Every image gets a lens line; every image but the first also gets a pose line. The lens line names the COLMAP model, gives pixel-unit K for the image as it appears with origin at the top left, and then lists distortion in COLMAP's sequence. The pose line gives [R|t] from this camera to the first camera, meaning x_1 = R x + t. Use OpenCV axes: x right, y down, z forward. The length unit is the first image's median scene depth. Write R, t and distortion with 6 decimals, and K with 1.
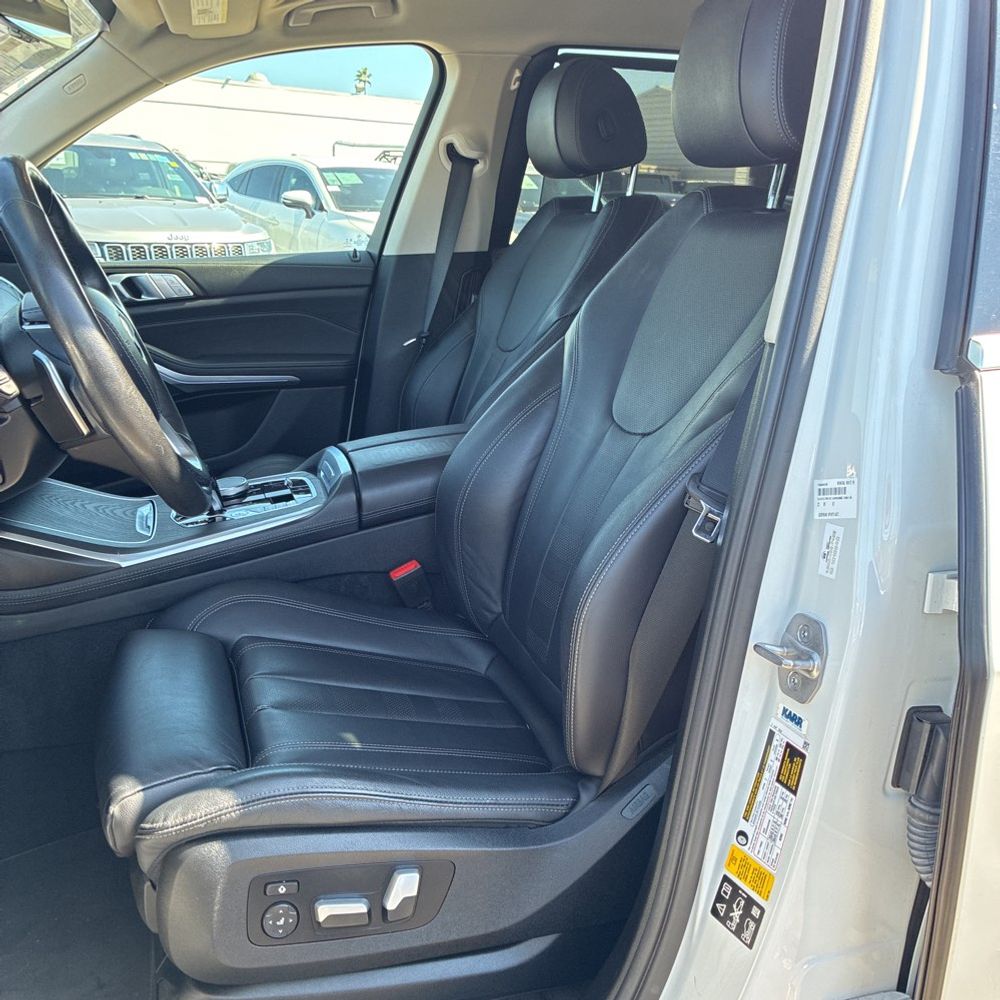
lens RADIAL K [[1008.0, 0, 504.3], [0, 1008.0, 481.4], [0, 0, 1]] dist [0.018231, 0.000000]
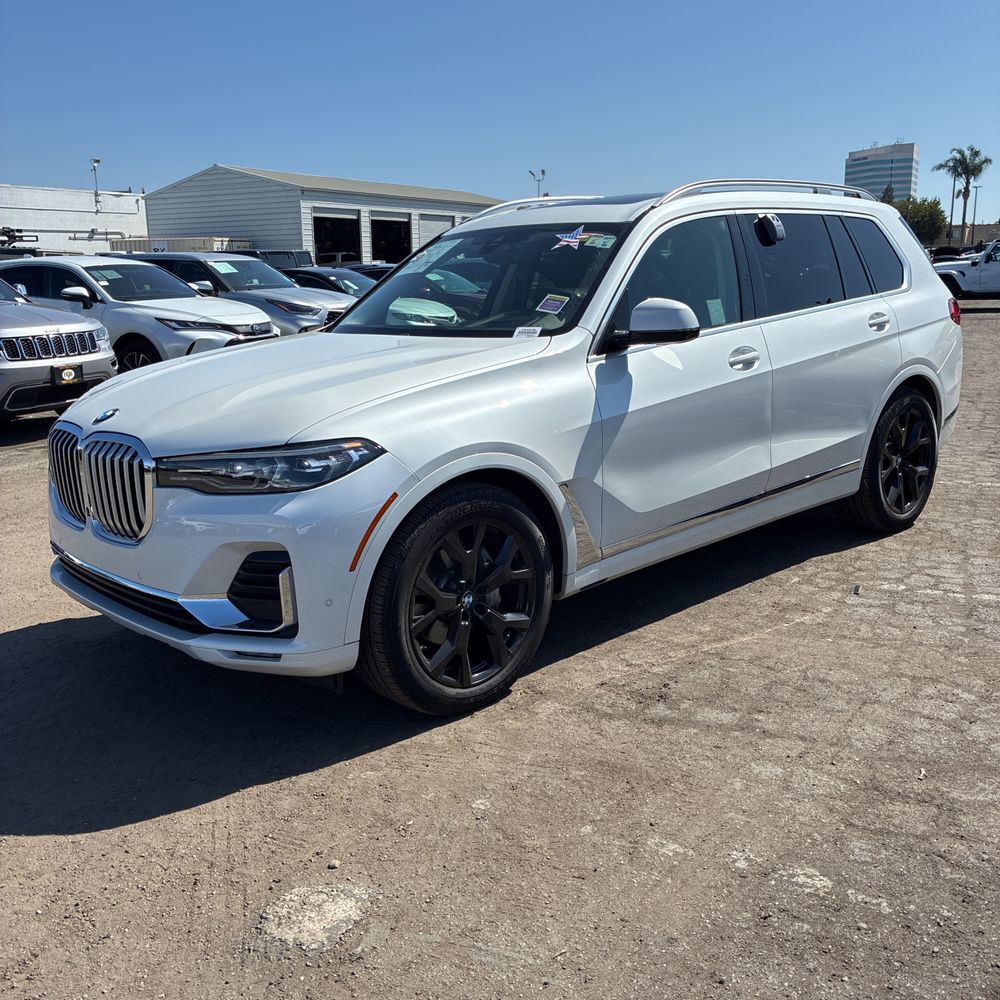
lens RADIAL K [[1008.0, 0, 489.4], [0, 1008.0, 496.9], [0, 0, 1]] dist [0.018231, 0.000000]
pose [[0.905330, -0.145006, 0.399188, -0.302912], [0.161949, 0.986759, -0.008847, 0.060337], [-0.392620, 0.072657, 0.916826, -0.330251]]
